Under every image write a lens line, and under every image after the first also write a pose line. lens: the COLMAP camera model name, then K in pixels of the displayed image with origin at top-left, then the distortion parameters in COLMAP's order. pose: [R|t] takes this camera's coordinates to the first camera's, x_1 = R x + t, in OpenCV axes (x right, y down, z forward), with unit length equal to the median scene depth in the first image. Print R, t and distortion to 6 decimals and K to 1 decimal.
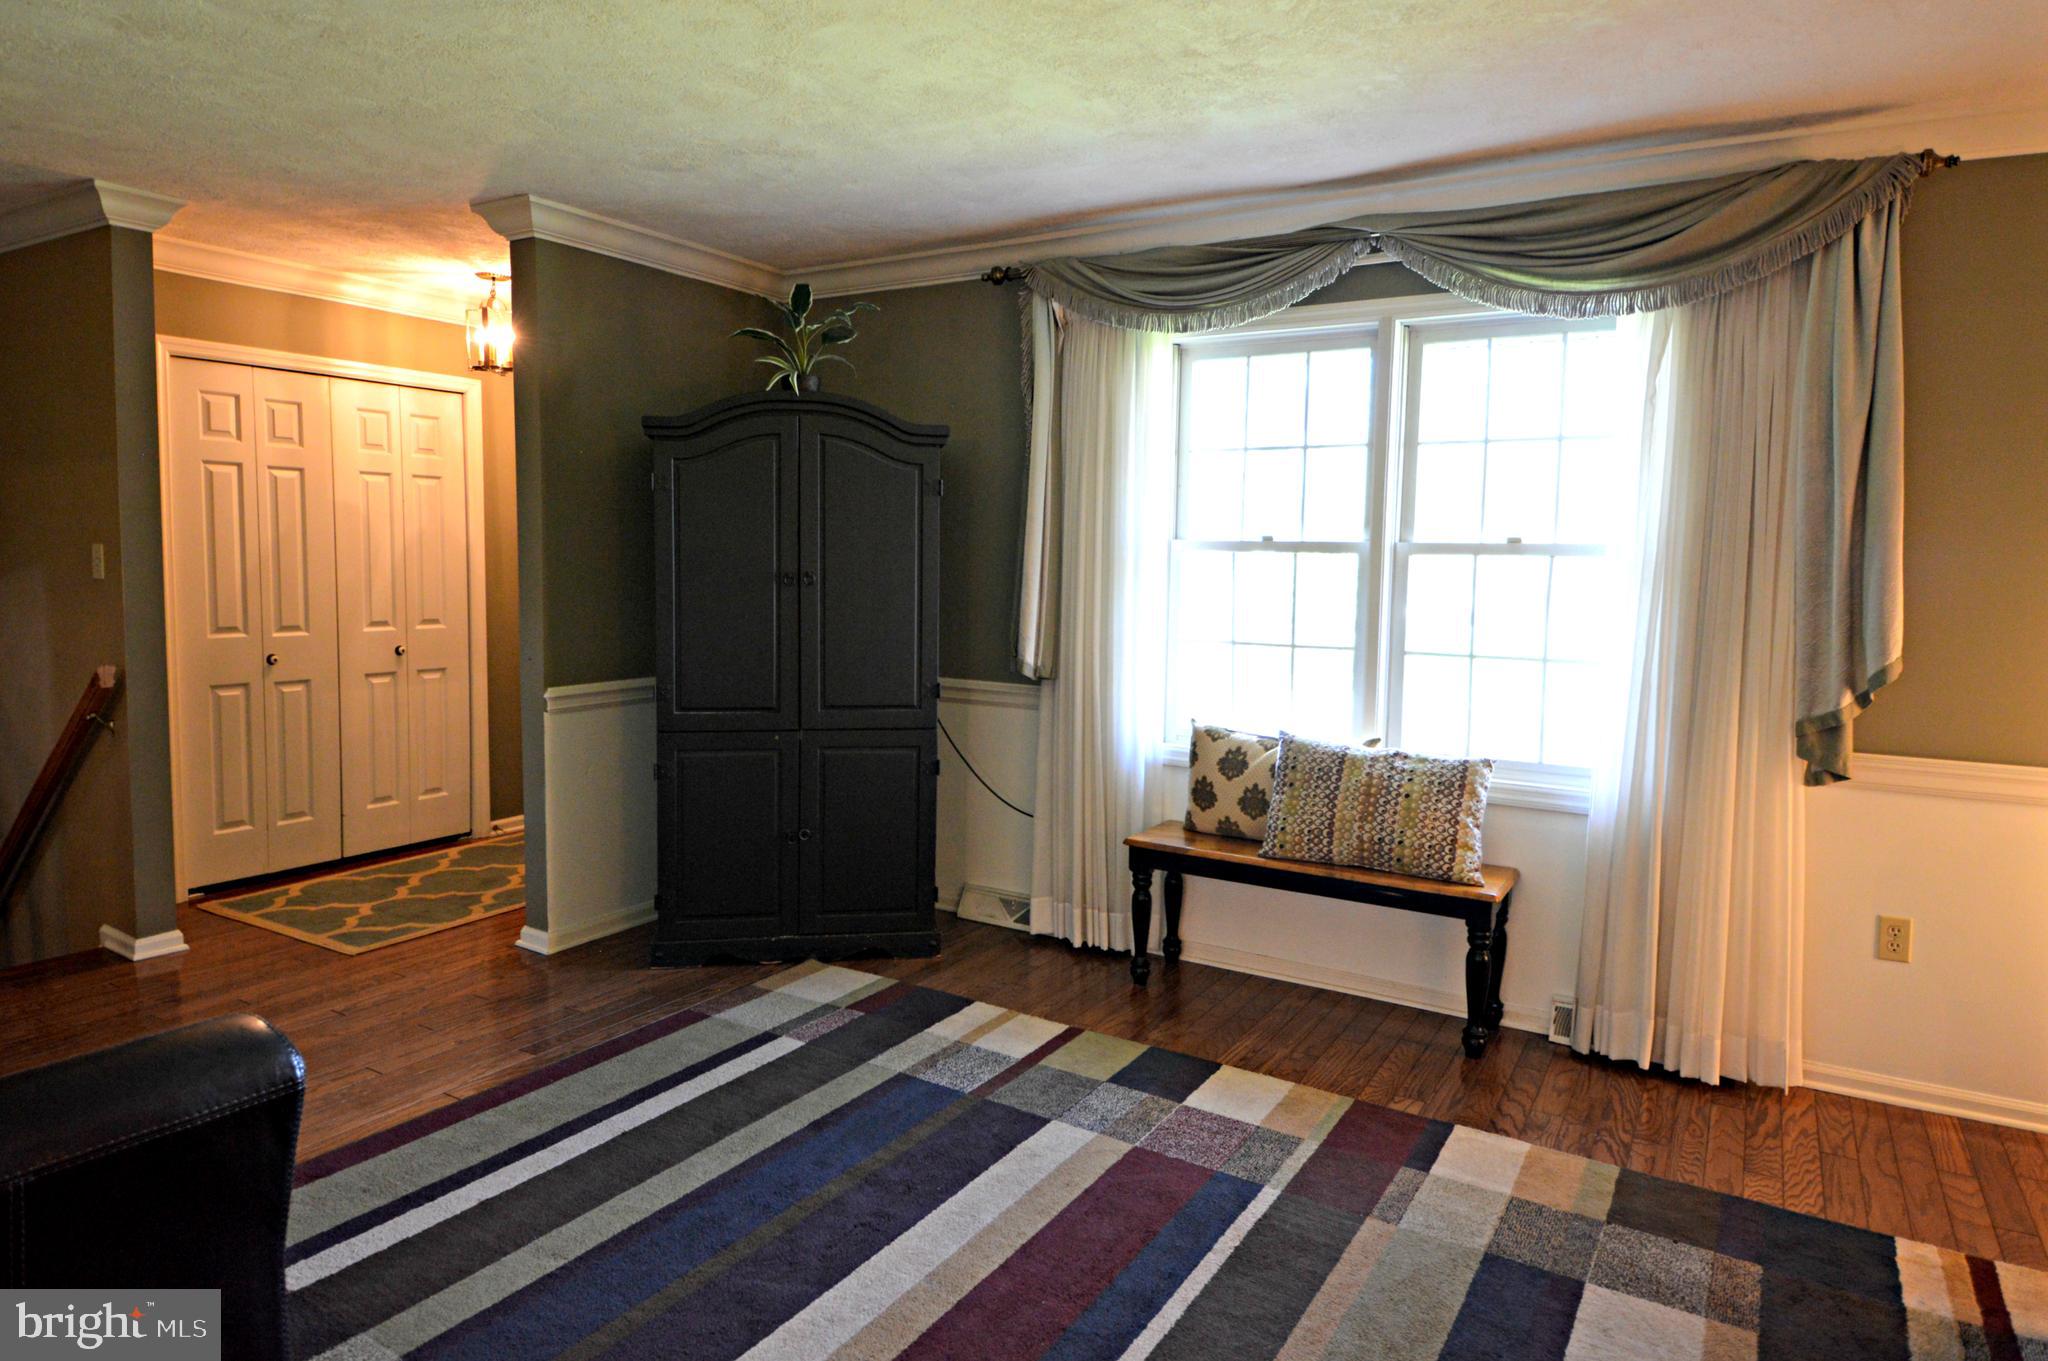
lens RADIAL K [[1161.4, 0, 1018.3], [0, 1161.4, 663.2], [0, 0, 1]] dist [0.064633, 0.000363]
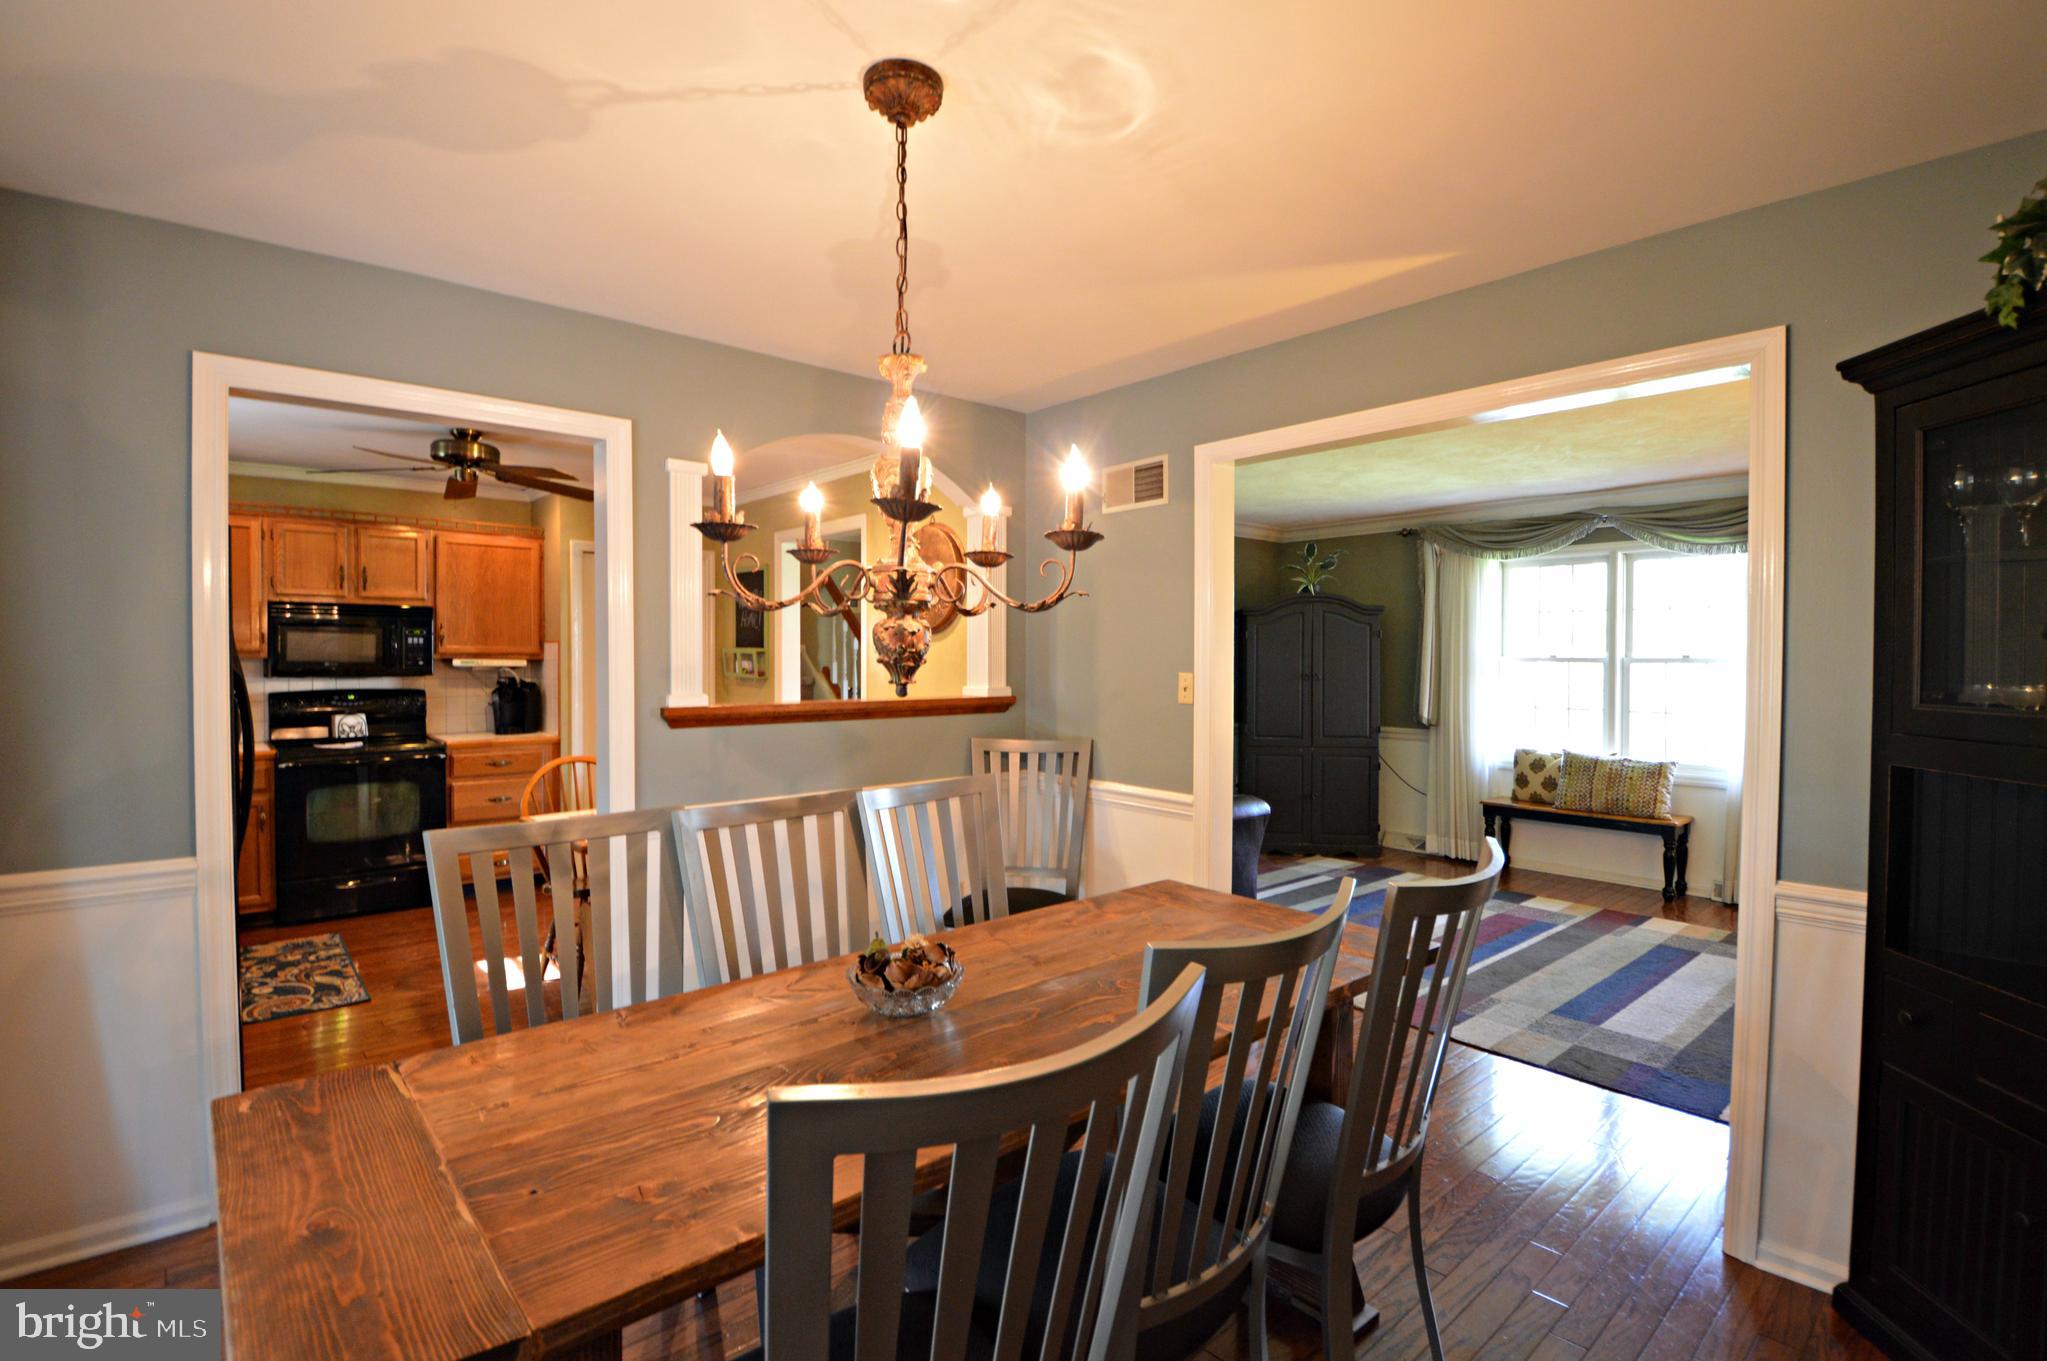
lens RADIAL K [[956.0, 0, 1005.5], [0, 956.0, 666.1], [0, 0, 1]] dist [-0.006765, -0.001369]
pose [[0.953216, -0.008321, -0.302175, -0.198941], [-0.017054, 0.996549, -0.081238, 0.063377], [0.301808, 0.082591, 0.949785, -0.888414]]
